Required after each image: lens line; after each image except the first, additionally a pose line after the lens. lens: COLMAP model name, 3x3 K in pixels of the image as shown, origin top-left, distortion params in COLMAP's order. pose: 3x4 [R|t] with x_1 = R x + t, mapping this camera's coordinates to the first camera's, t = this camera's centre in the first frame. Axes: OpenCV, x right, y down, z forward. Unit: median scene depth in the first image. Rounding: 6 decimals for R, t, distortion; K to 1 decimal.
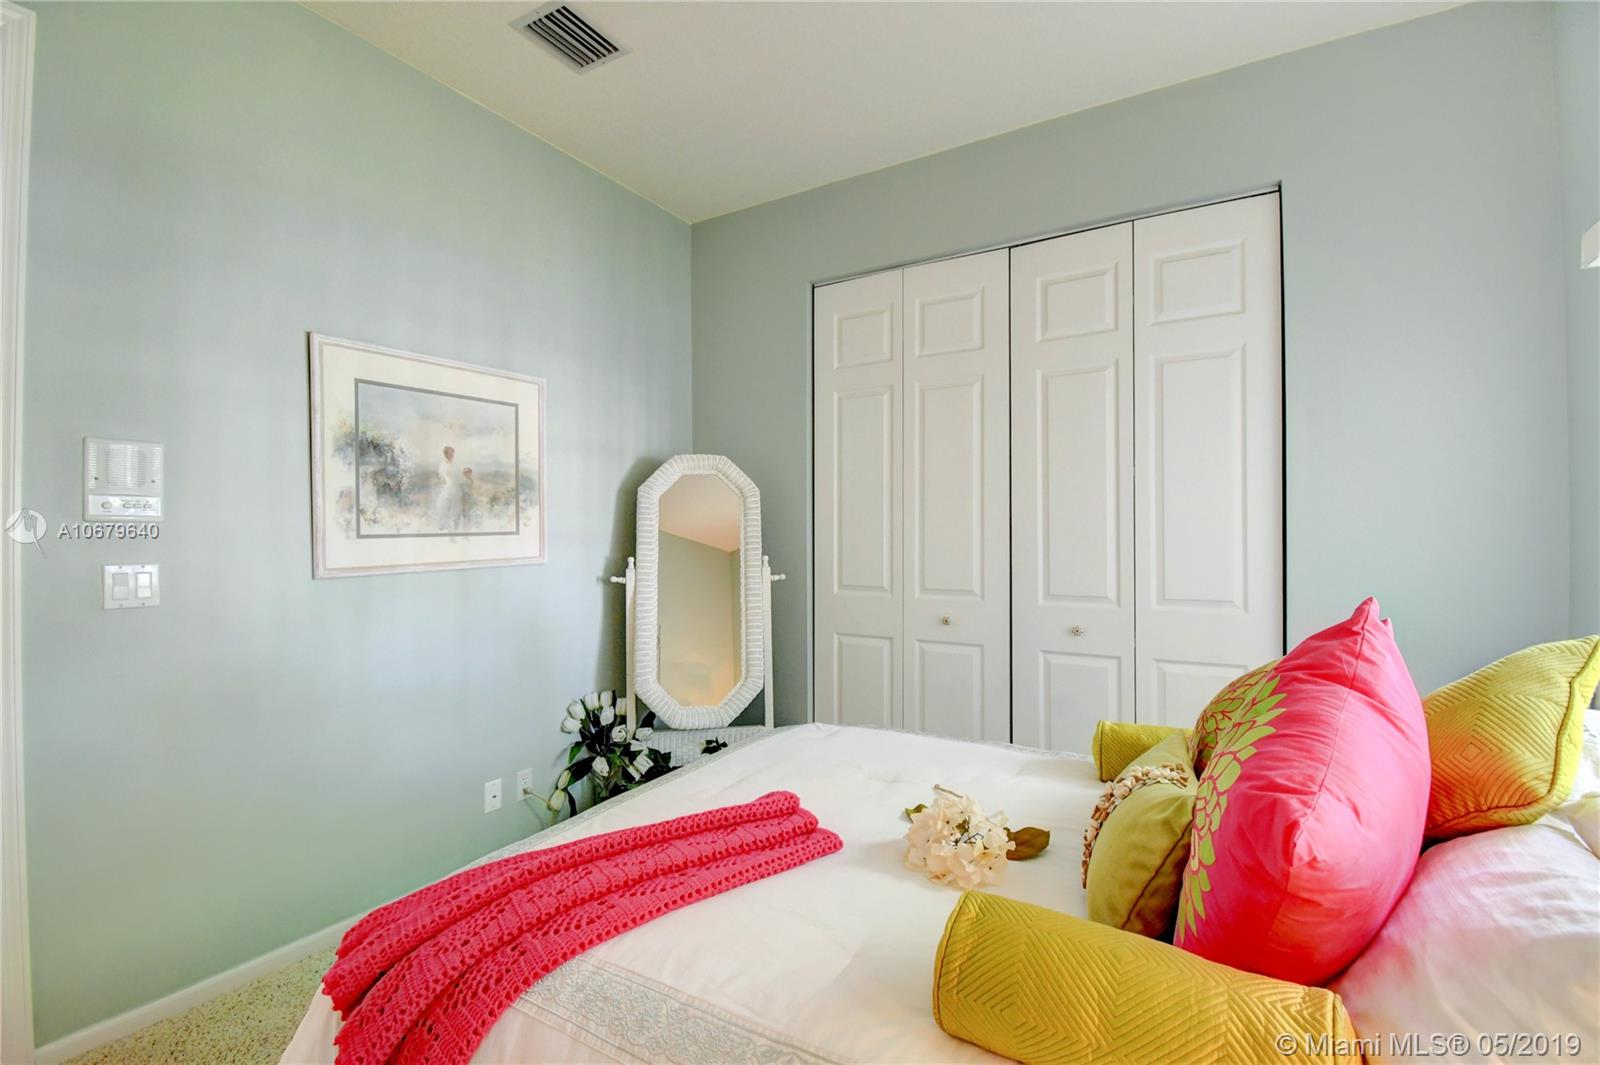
lens RADIAL K [[733.7, 0, 799.1], [0, 733.7, 536.2], [0, 0, 1]] dist [0.021359, -0.027980]
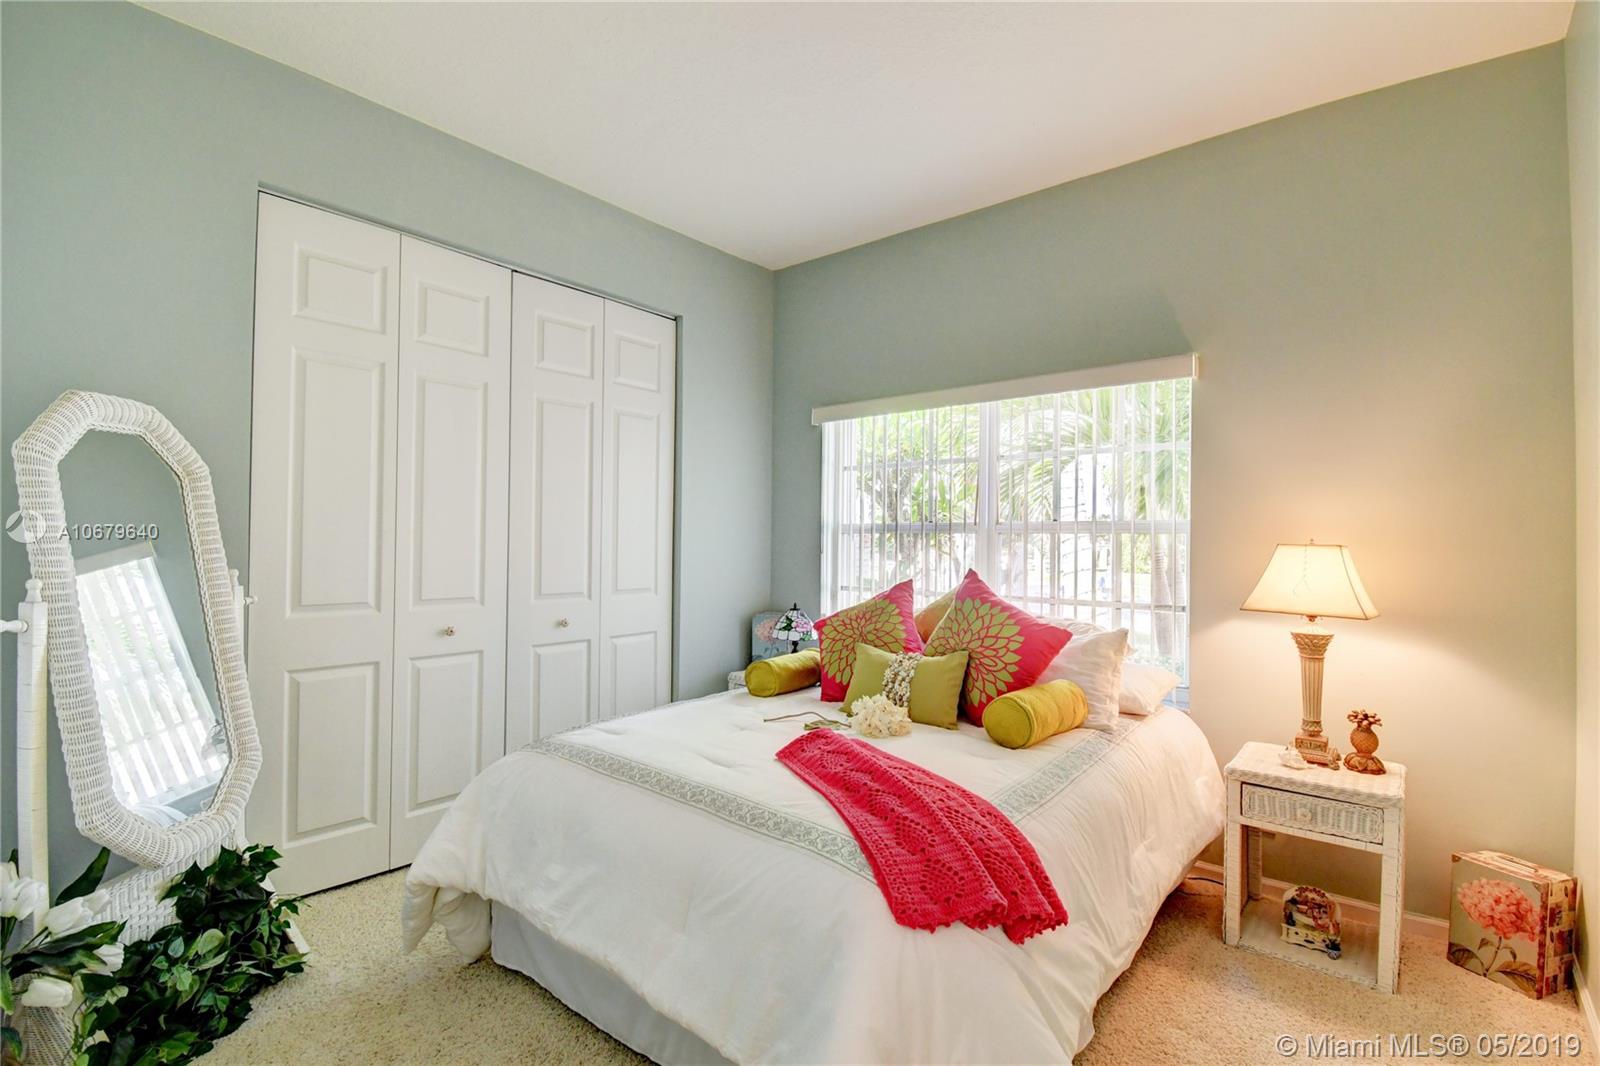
lens RADIAL K [[733.7, 0, 799.1], [0, 733.7, 536.7], [0, 0, 1]] dist [0.021359, -0.027980]
pose [[0.139395, 0.010822, 0.990178, -0.661754], [-0.012825, 0.999876, -0.009122, -0.003606], [-0.990154, -0.011427, 0.139516, 0.412525]]
